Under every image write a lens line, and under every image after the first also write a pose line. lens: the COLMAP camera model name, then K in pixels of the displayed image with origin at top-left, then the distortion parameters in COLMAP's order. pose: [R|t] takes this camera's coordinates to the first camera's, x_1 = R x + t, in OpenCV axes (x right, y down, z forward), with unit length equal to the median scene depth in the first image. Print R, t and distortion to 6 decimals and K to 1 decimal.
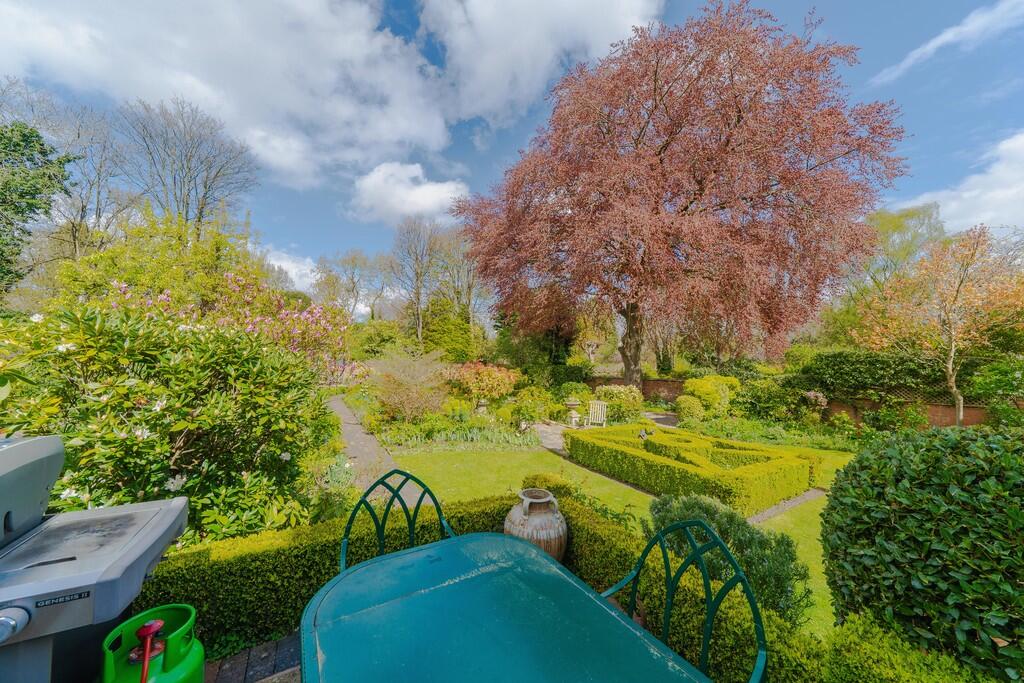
lens RADIAL K [[348.1, 0, 511.0], [0, 348.1, 342.8], [0, 0, 1]] dist [-0.000900, -0.000170]
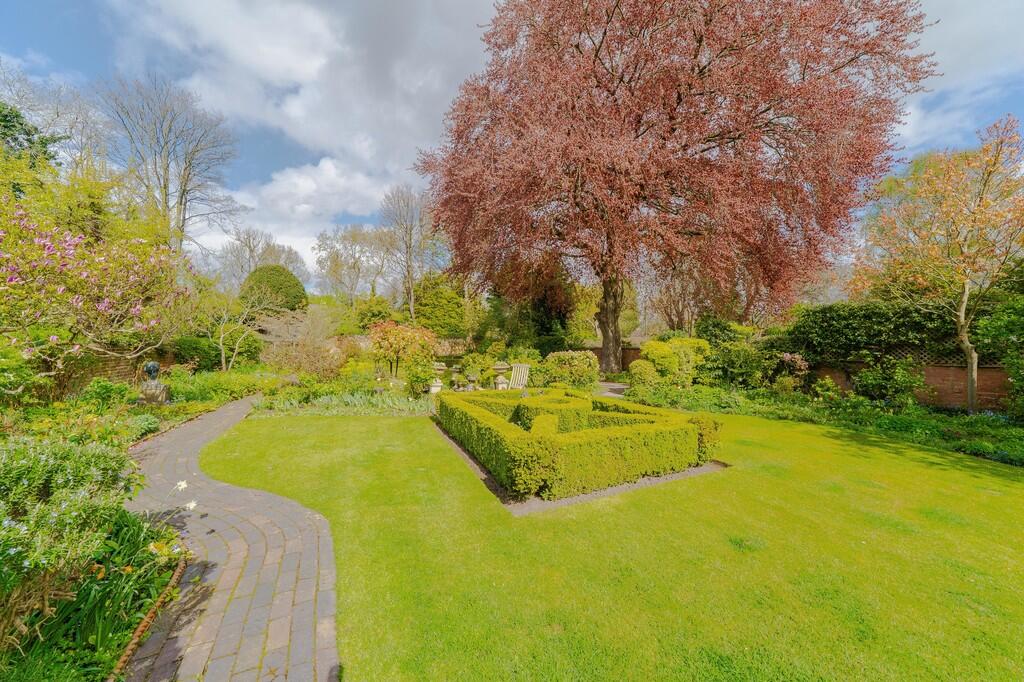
lens RADIAL K [[348.1, 0, 512.7], [0, 348.1, 341.1], [0, 0, 1]] dist [-0.000900, -0.000170]
pose [[0.996498, -0.010737, -0.082929, 0.262250], [0.014962, 0.998612, 0.050499, 0.057131], [0.082272, -0.051563, 0.995275, 0.116419]]
